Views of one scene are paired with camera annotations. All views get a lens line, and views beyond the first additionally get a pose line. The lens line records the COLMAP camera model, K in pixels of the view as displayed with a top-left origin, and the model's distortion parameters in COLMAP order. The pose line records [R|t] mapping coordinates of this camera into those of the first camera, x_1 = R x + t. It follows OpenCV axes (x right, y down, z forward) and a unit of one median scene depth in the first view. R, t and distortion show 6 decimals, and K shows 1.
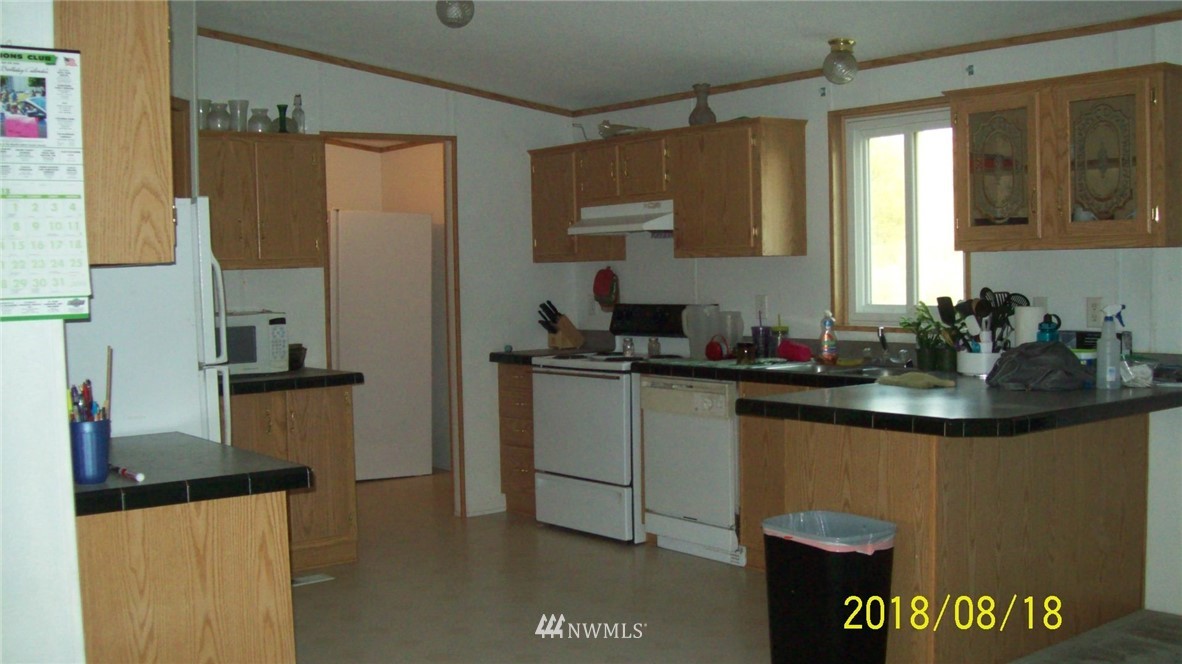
lens RADIAL K [[1271.6, 0, 593.7], [0, 1271.6, 331.9], [0, 0, 1]] dist [-0.134780, 0.000000]
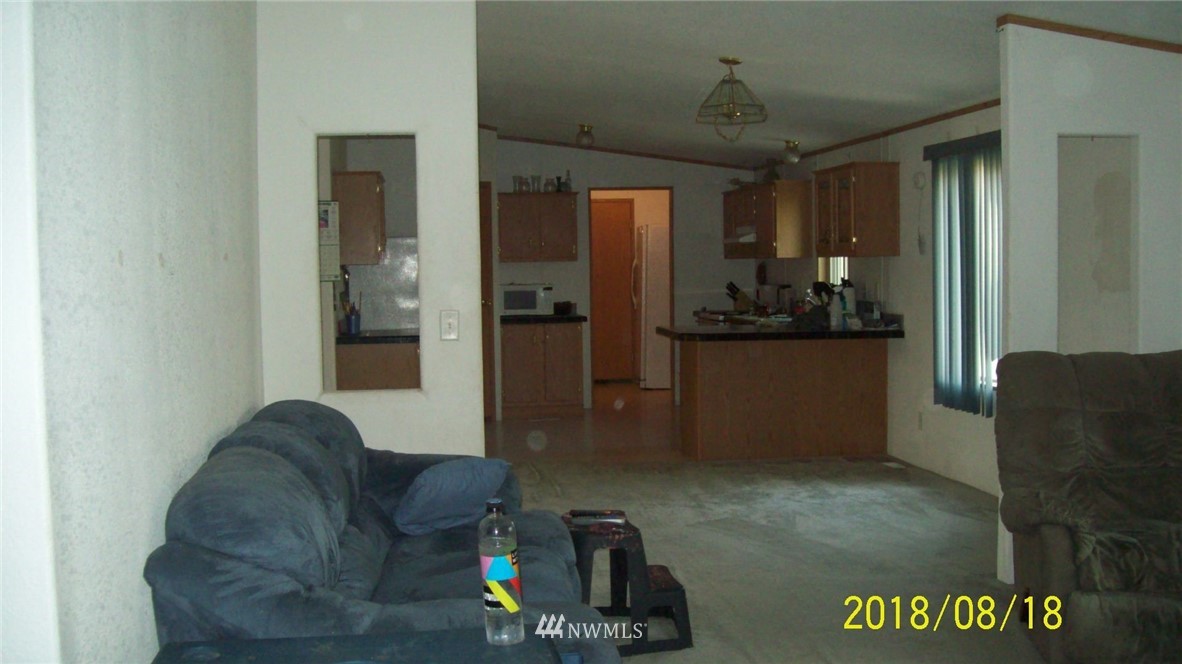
lens RADIAL K [[1271.6, 0, 588.5], [0, 1271.6, 331.5], [0, 0, 1]] dist [-0.134780, 0.000000]
pose [[0.866883, 0.037377, -0.497108, 0.782874], [-0.029816, 0.999287, 0.023141, 0.010204], [0.497619, -0.005239, 0.867380, -0.675377]]
